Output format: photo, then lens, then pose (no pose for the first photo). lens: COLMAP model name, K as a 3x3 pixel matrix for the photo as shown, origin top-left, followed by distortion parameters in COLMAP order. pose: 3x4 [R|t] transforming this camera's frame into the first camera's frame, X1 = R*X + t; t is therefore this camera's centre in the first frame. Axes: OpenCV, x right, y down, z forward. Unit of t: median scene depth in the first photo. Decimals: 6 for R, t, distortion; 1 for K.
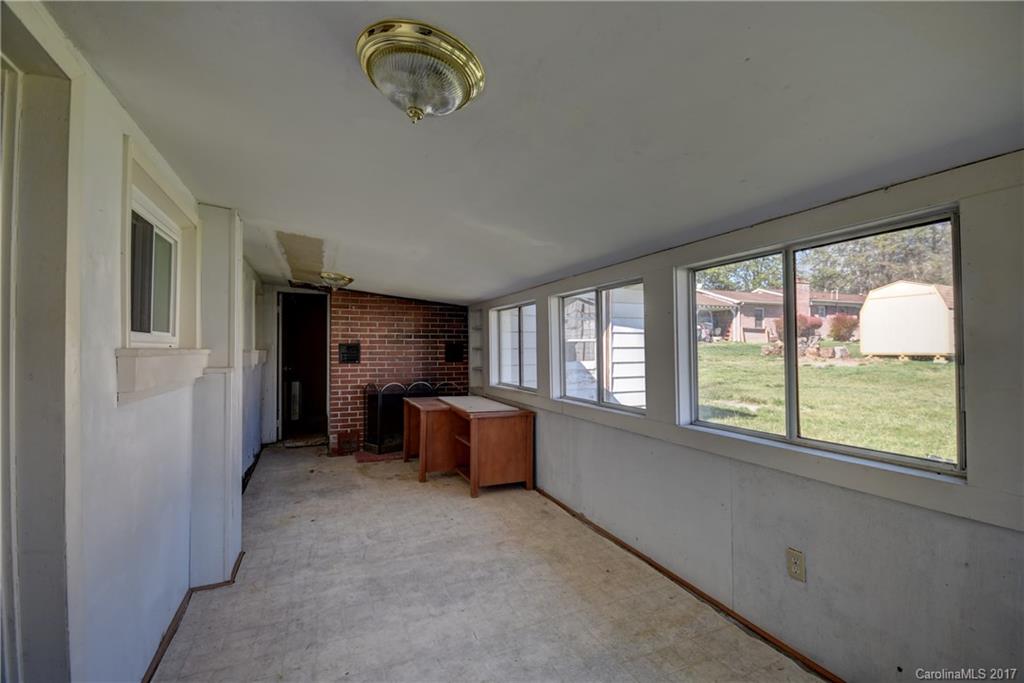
lens RADIAL K [[454.2, 0, 509.8], [0, 454.2, 339.7], [0, 0, 1]] dist [-0.011204, -0.002438]
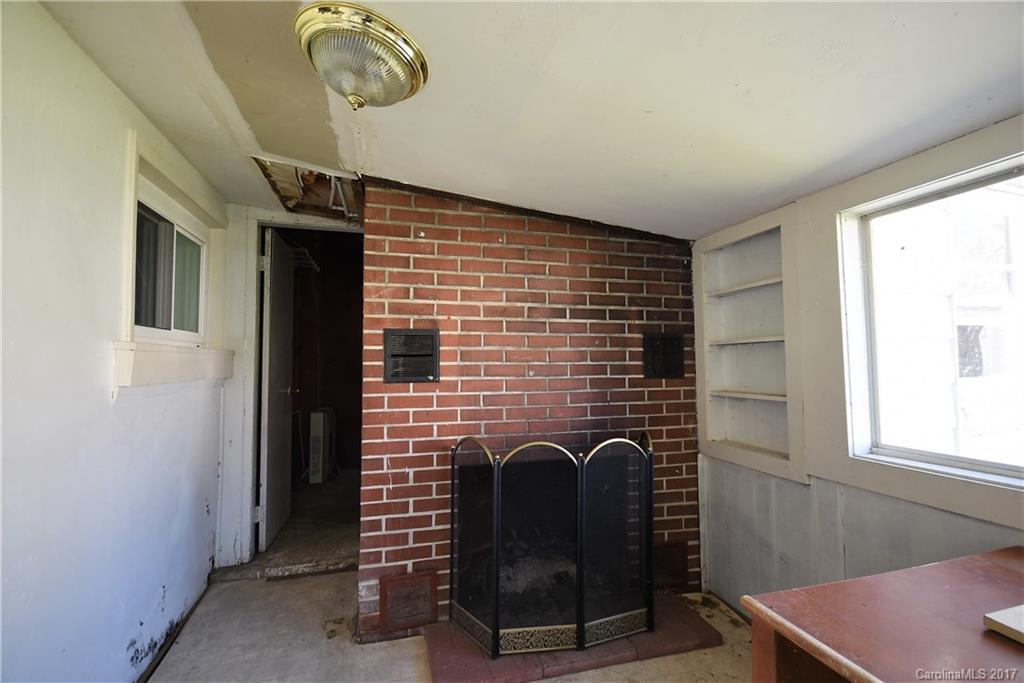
lens RADIAL K [[454.2, 0, 511.3], [0, 454.2, 342.0], [0, 0, 1]] dist [-0.011204, -0.002438]
pose [[0.991792, -0.007931, -0.127616, -0.218454], [0.004816, 0.999683, -0.024700, 0.028198], [0.127772, 0.023883, 0.991516, 0.623862]]
